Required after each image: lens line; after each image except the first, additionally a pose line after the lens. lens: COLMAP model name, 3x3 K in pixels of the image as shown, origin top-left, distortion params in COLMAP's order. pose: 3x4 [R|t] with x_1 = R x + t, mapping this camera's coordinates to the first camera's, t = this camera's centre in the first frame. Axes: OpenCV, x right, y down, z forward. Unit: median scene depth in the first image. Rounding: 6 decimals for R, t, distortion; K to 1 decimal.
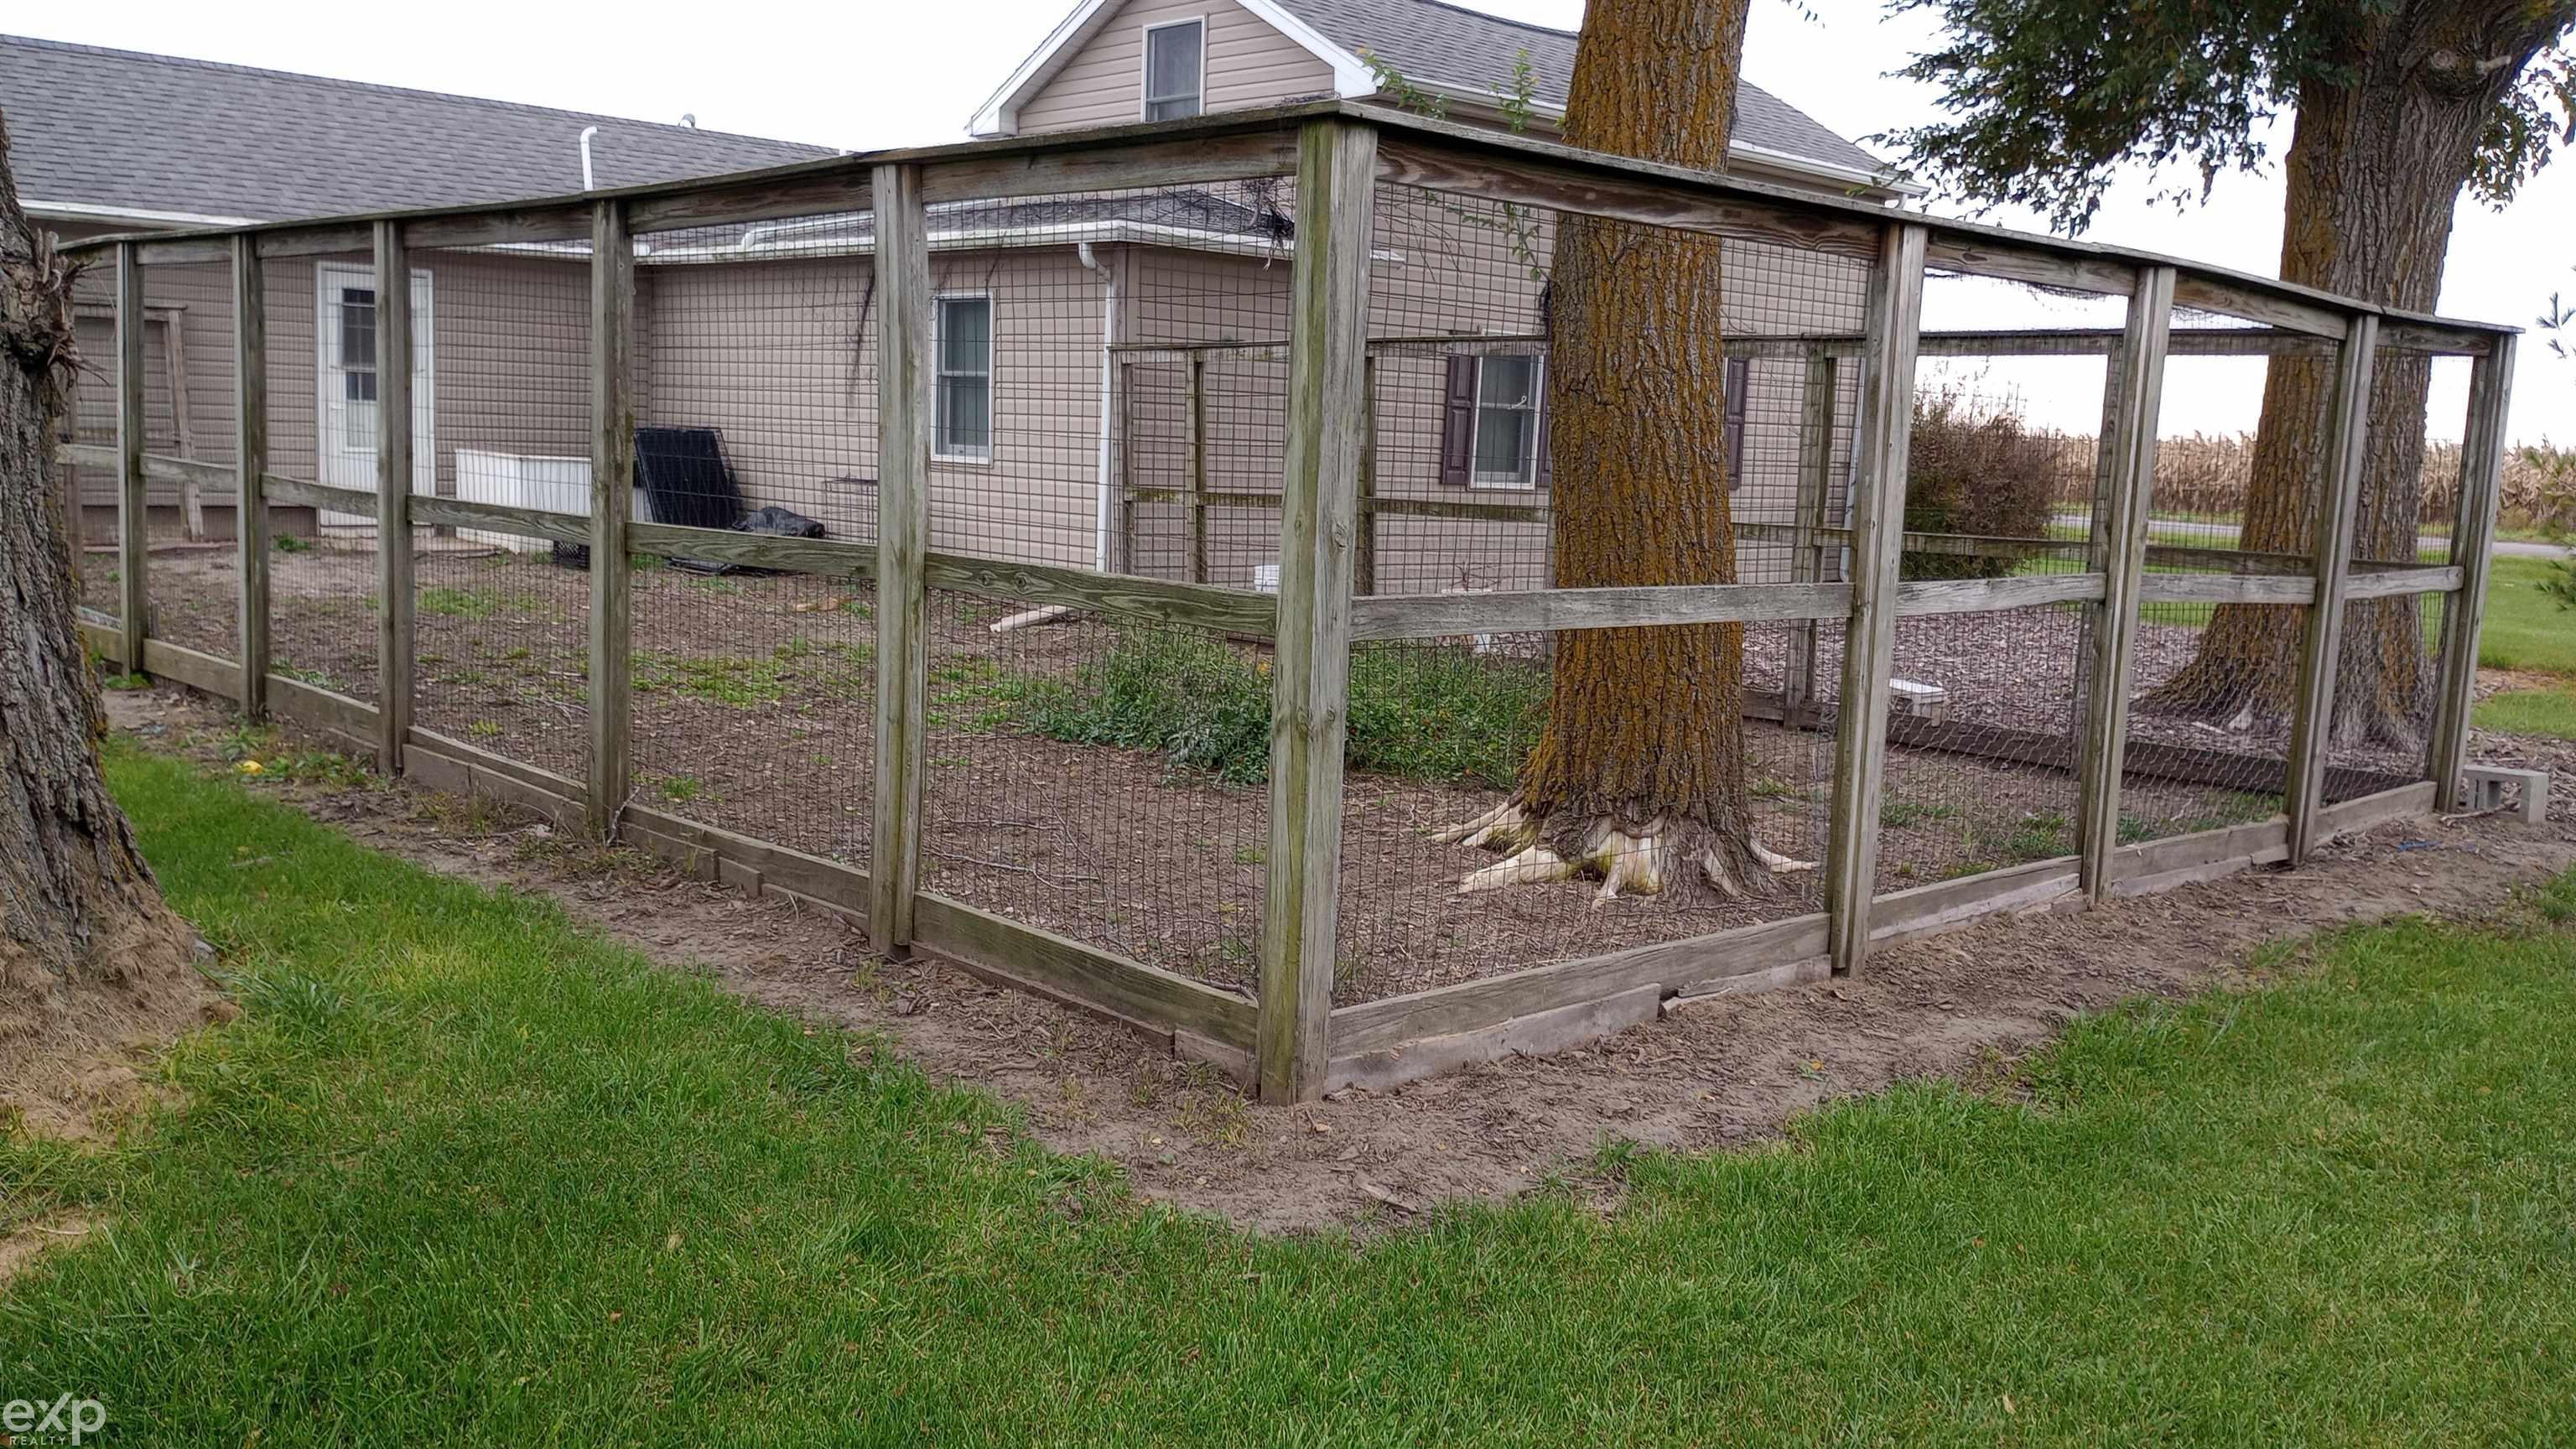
lens RADIAL K [[2137.5, 0, 1291.2], [0, 2137.5, 735.1], [0, 0, 1]] dist [0.052453, -0.058964]
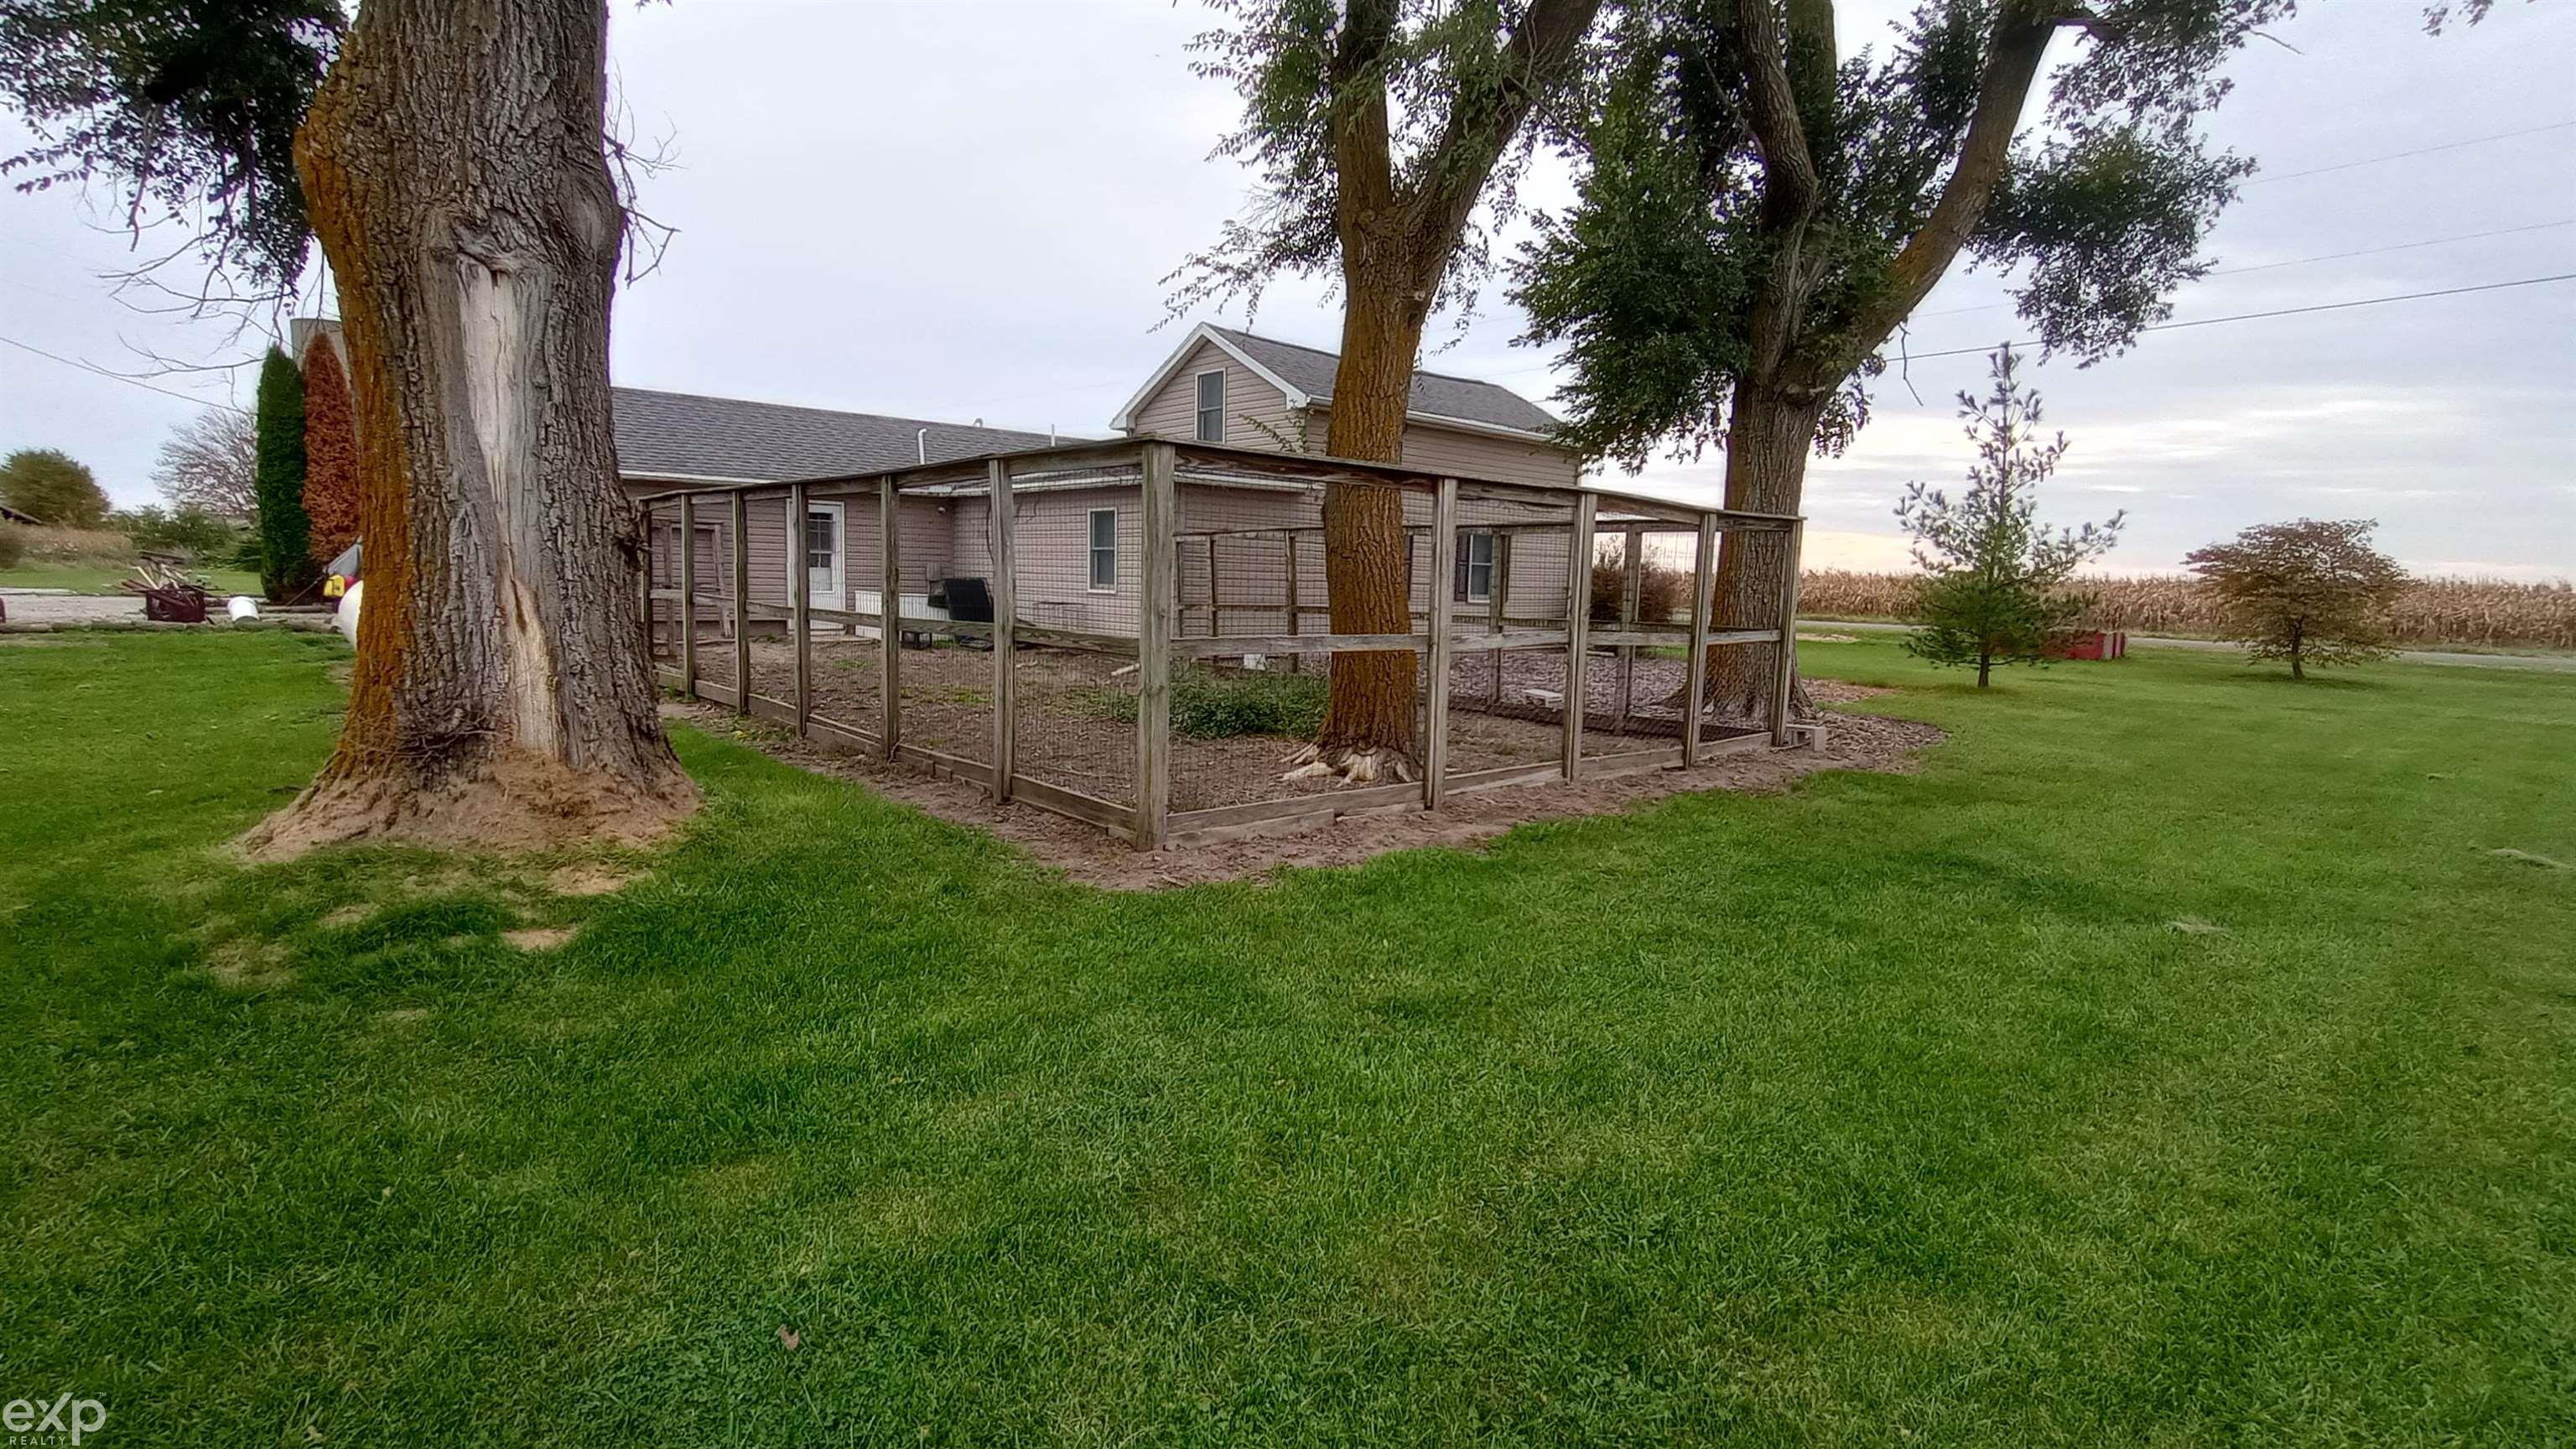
lens RADIAL K [[1133.7, 0, 1290.6], [0, 1133.7, 716.5], [0, 0, 1]] dist [-0.001247, 0.000303]
pose [[0.999814, -0.012495, -0.014689, 0.104685], [0.012233, 0.999767, -0.017796, 0.027247], [0.014908, 0.017613, 0.999734, -0.154922]]
